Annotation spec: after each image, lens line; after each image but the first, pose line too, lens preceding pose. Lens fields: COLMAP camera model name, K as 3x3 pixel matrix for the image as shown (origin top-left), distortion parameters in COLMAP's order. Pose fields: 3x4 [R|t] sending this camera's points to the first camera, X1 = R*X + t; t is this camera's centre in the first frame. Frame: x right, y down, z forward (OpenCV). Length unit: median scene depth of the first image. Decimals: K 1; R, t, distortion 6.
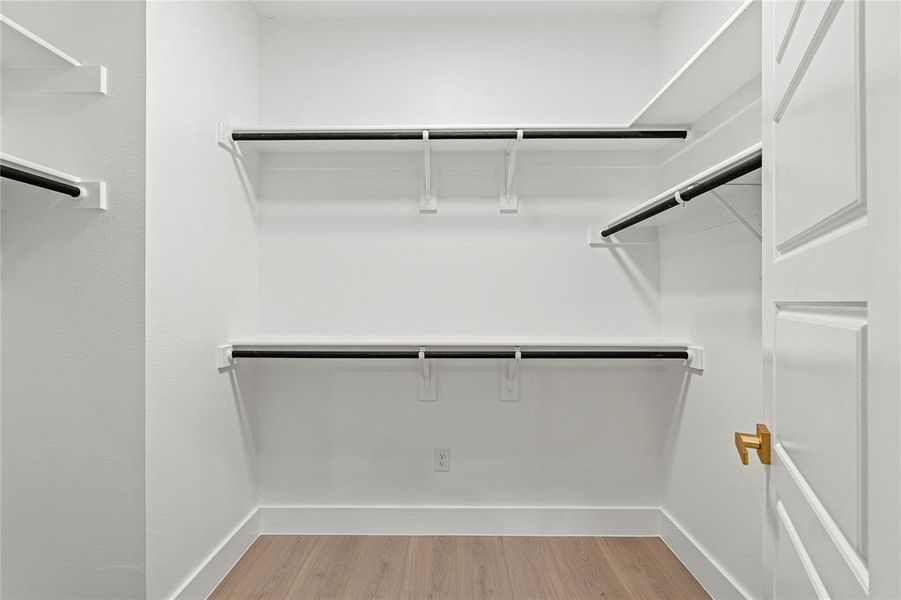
lens RADIAL K [[416.0, 0, 451.1], [0, 416.0, 301.2], [0, 0, 1]] dist [-0.002131, -0.000462]
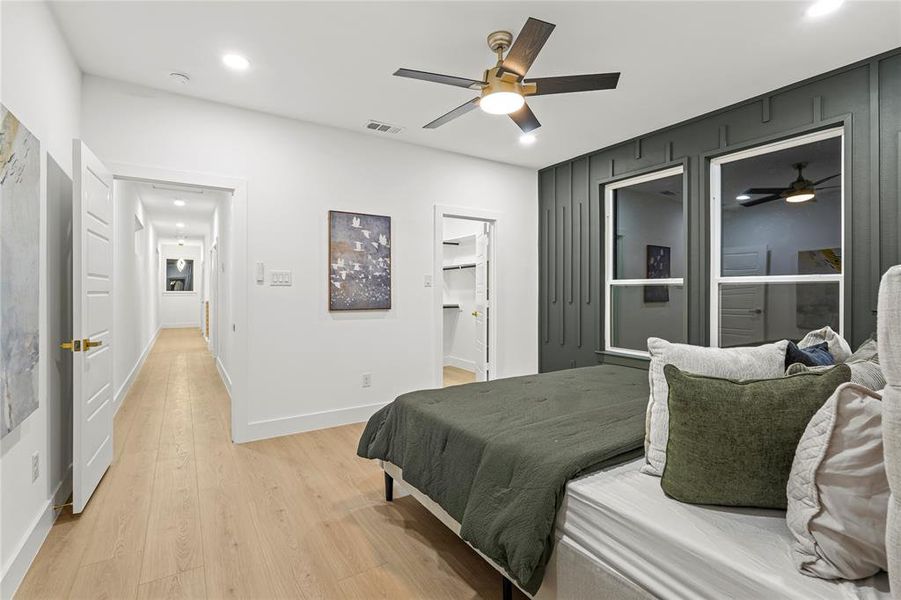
lens RADIAL K [[416.0, 0, 449.2], [0, 416.0, 297.1], [0, 0, 1]] dist [-0.002131, -0.000462]
pose [[0.833840, -0.009299, 0.551928, -1.513345], [0.002038, 0.999903, 0.013767, -0.003738], [-0.552003, -0.010355, 0.833778, -1.992071]]
